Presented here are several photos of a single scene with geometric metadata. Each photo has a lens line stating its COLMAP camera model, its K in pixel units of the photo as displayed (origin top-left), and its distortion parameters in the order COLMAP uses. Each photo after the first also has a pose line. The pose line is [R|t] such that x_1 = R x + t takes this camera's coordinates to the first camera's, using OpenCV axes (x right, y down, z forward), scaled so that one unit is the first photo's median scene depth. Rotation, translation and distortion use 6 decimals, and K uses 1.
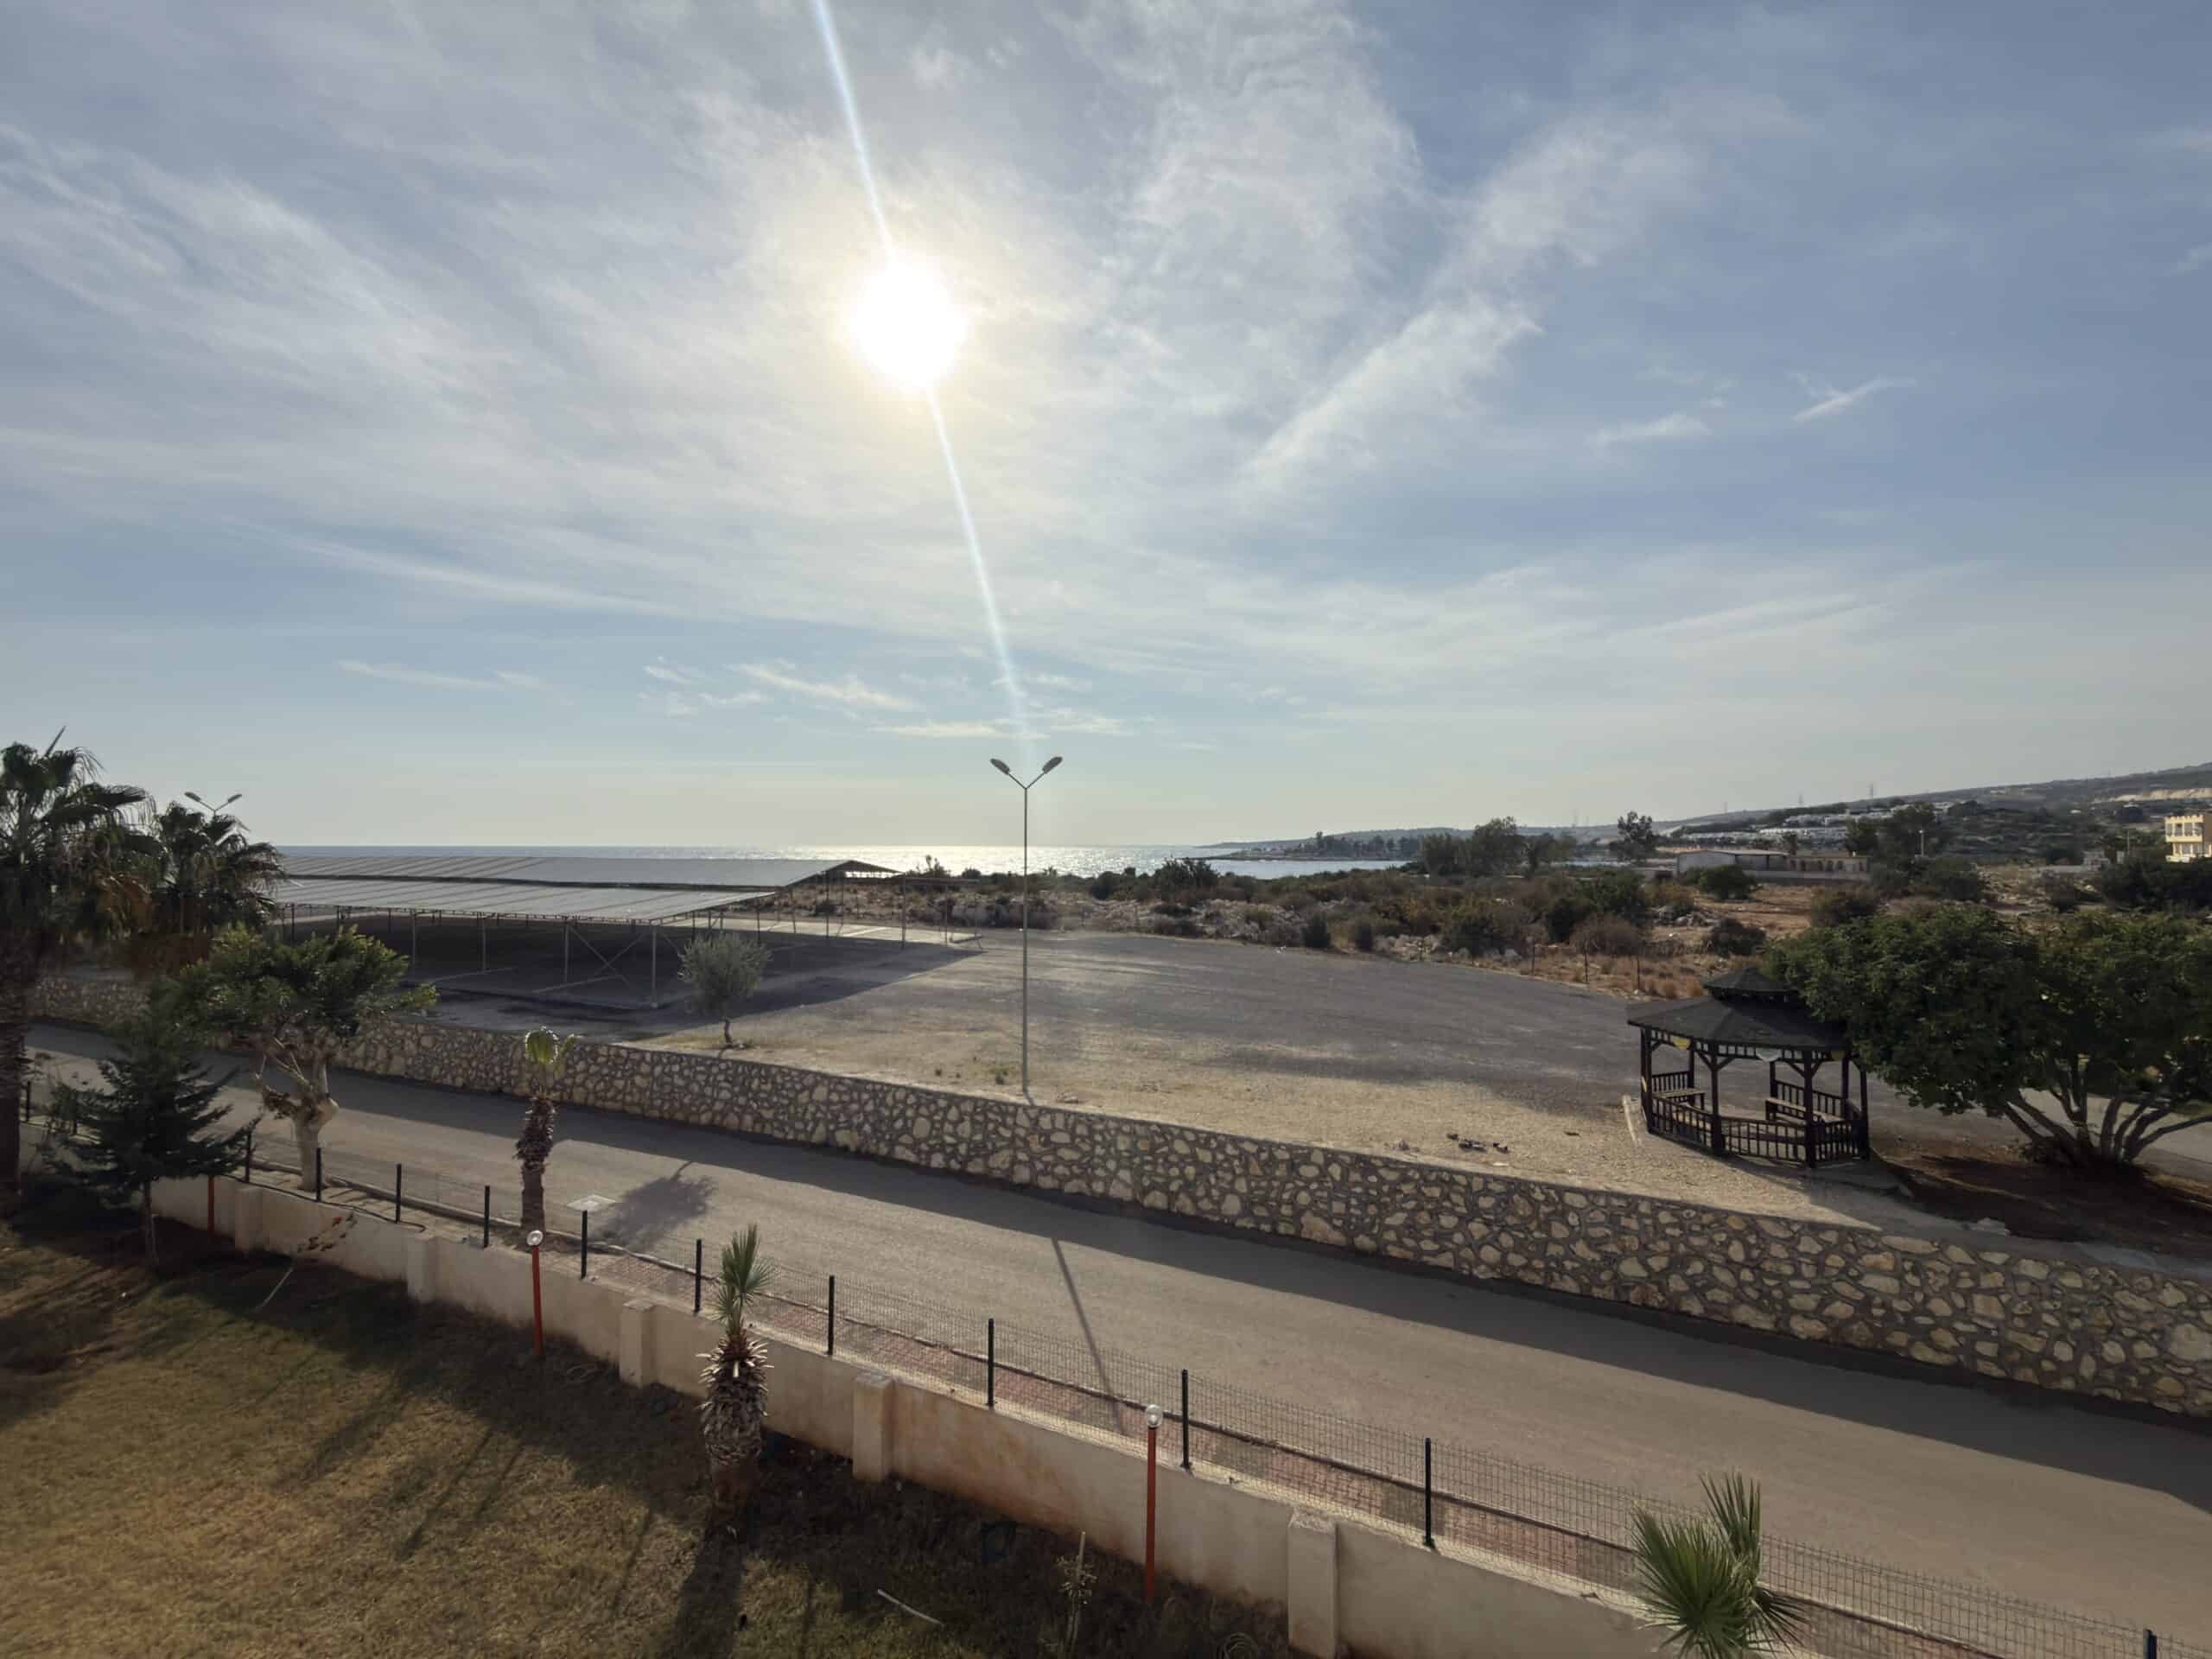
lens RADIAL K [[878.9, 0, 1107.5], [0, 878.9, 815.7], [0, 0, 1]] dist [0.000166, -0.000302]
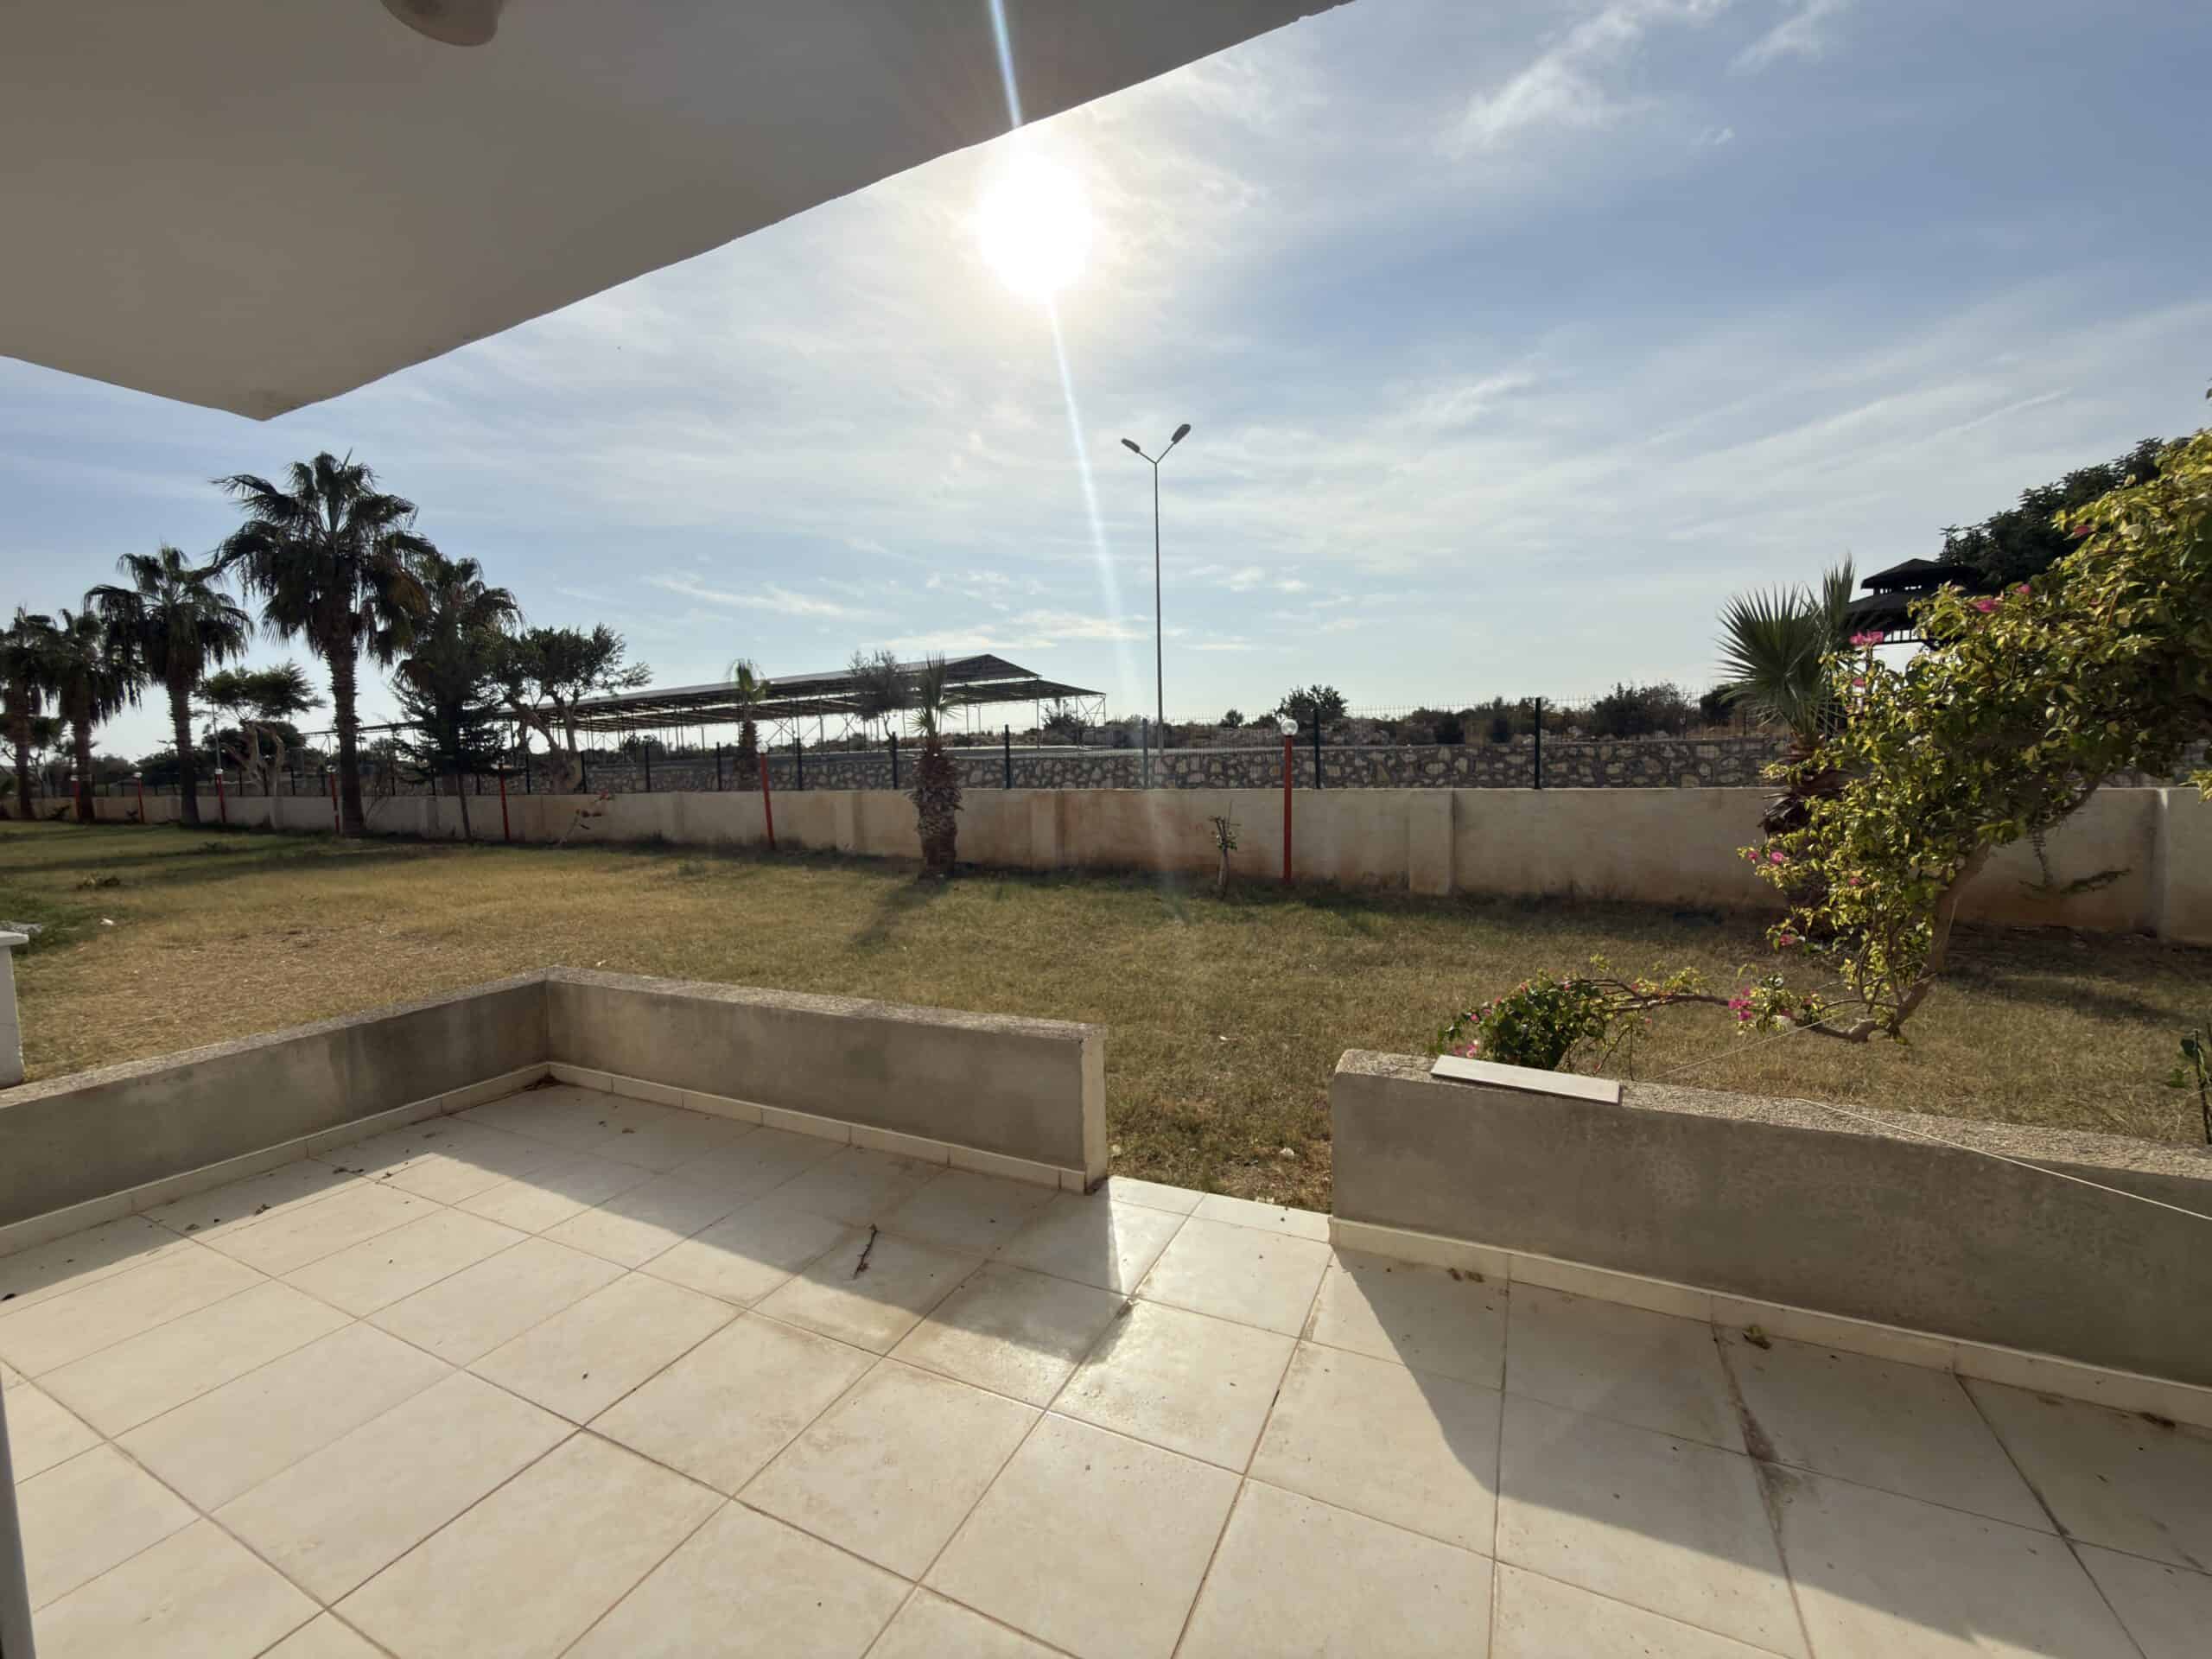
lens RADIAL K [[878.9, 0, 1107.7], [0, 878.9, 829.8], [0, 0, 1]] dist [0.000166, -0.000302]
pose [[0.990044, -0.012984, -0.140158, -0.011161], [0.028912, 0.993264, 0.112208, 0.314680], [0.137757, -0.115143, 0.983751, -0.085248]]
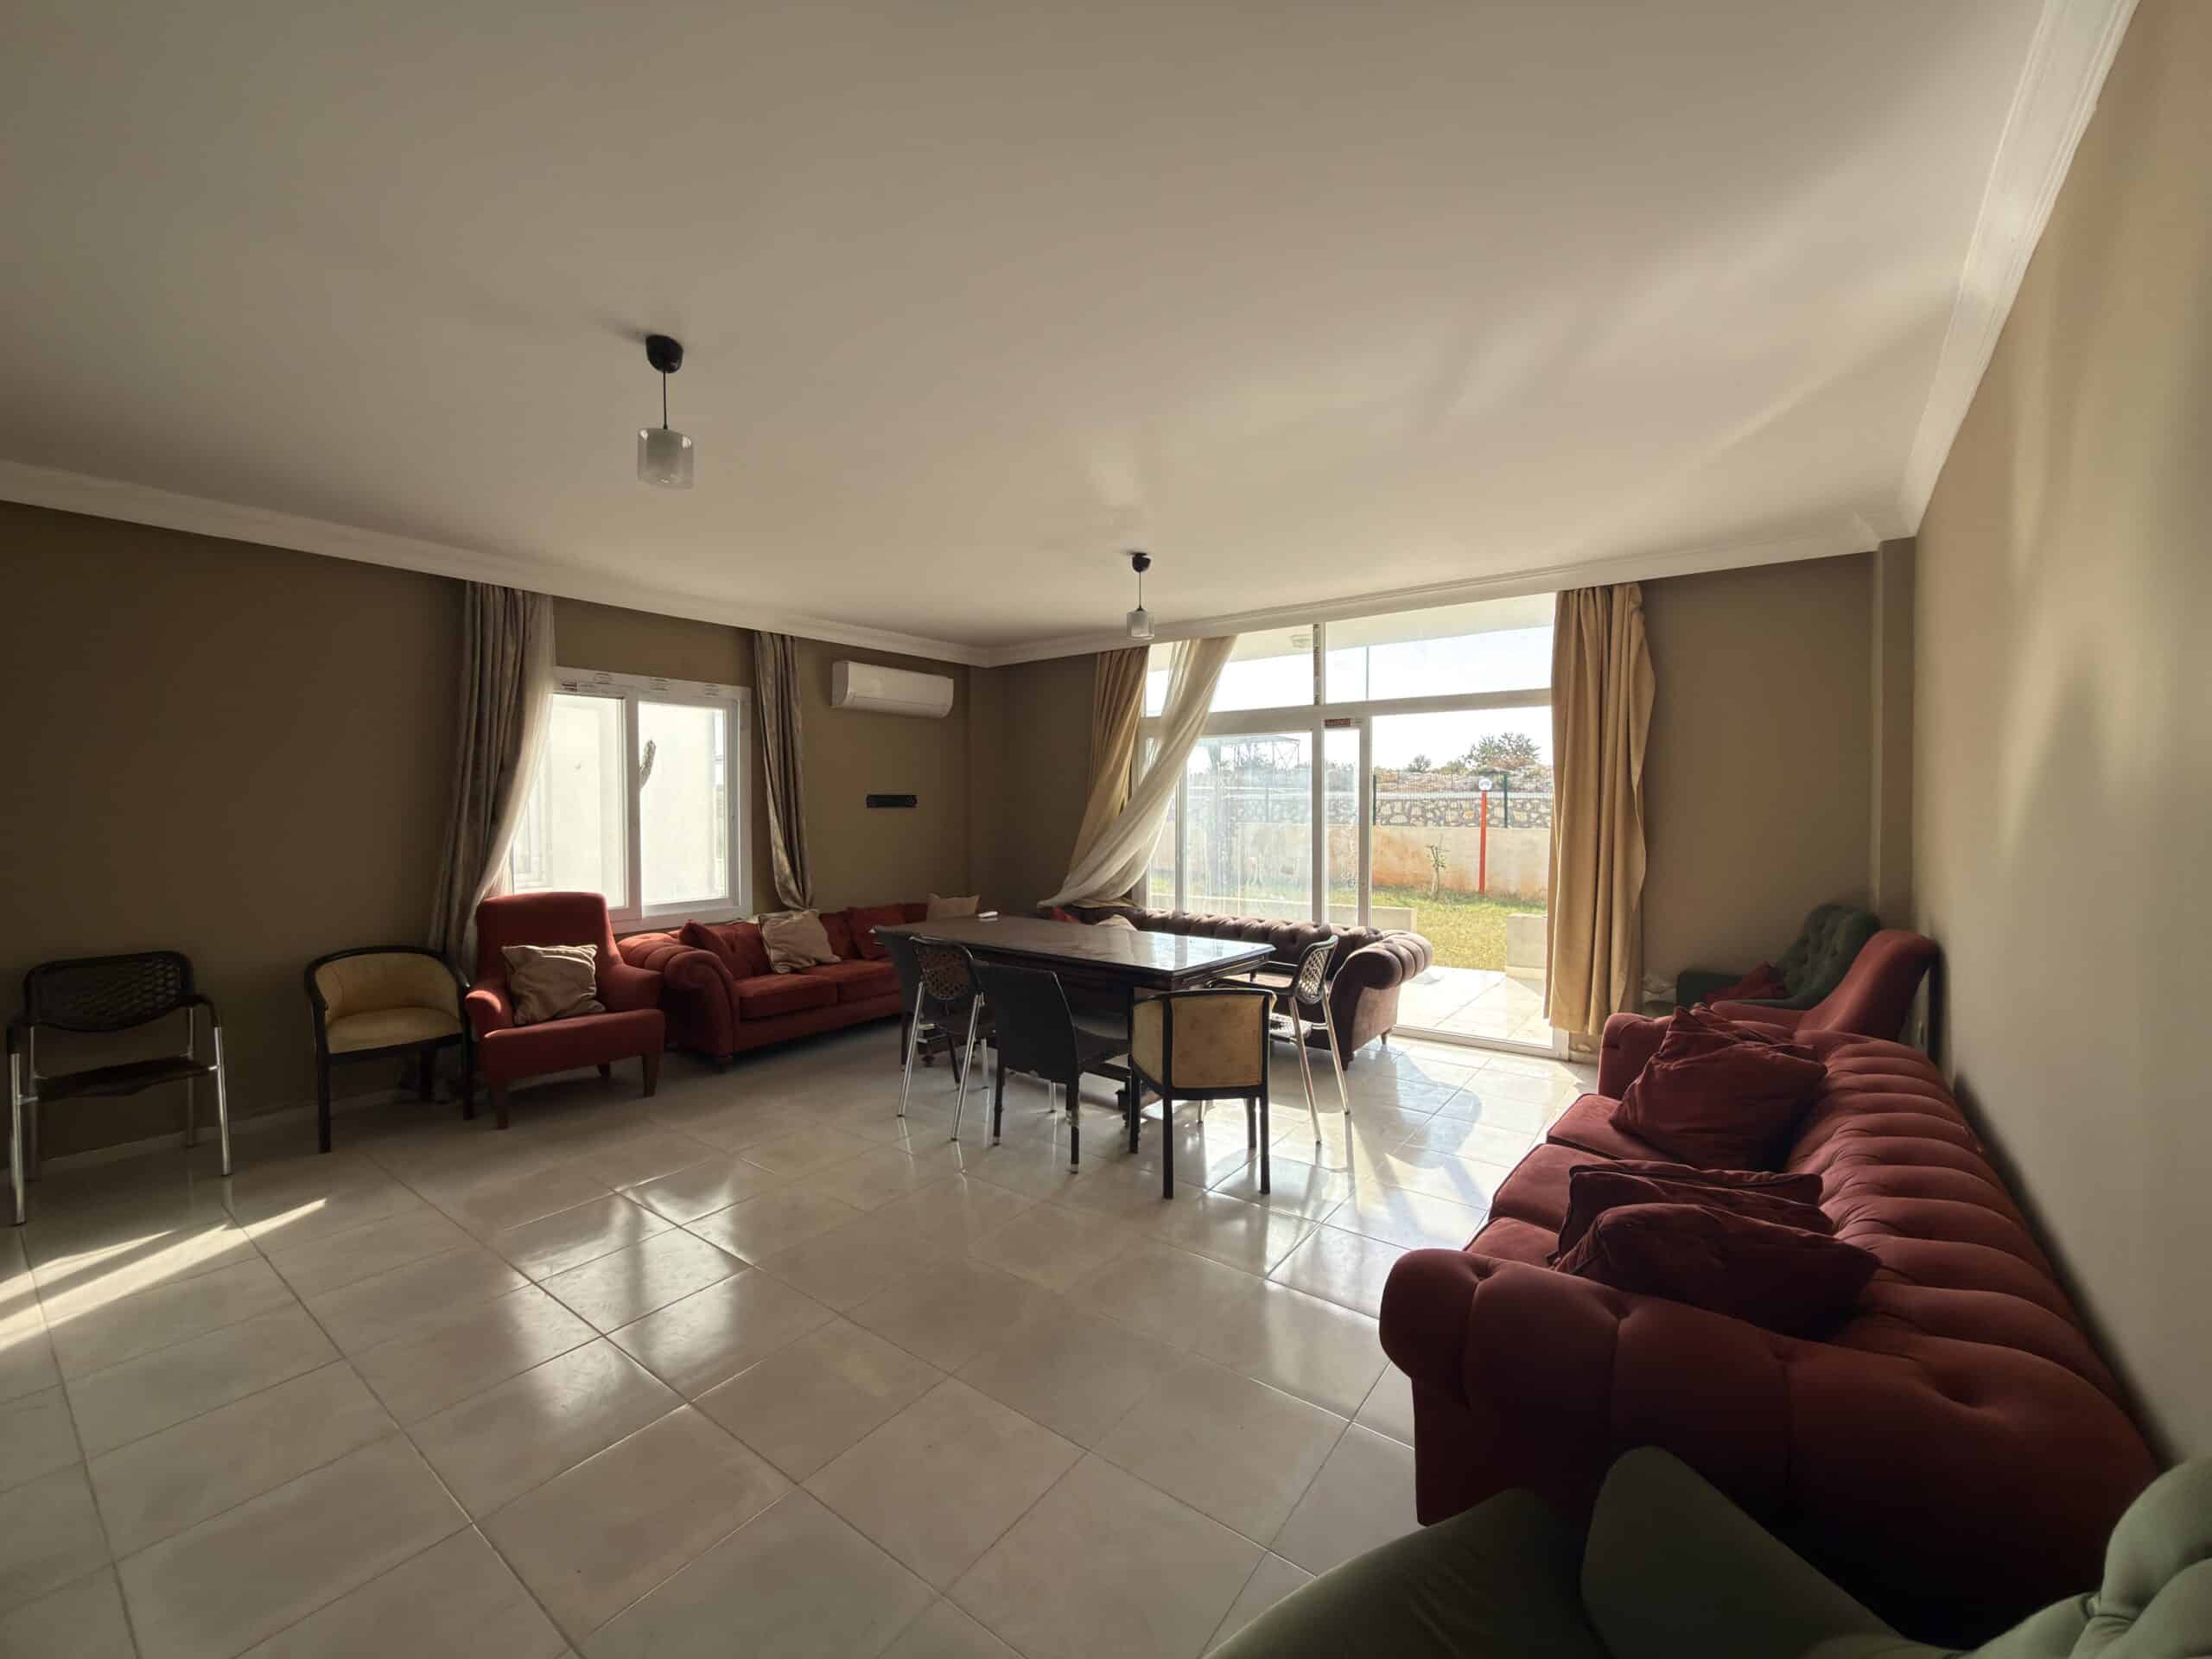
lens RADIAL K [[878.9, 0, 1109.4], [0, 878.9, 830.9], [0, 0, 1]] dist [0.000166, -0.000302]
pose [[0.945850, 0.009533, -0.324465, -0.037251], [0.012763, 0.997704, 0.066518, 0.301134], [0.324354, -0.067057, 0.943556, -0.369964]]
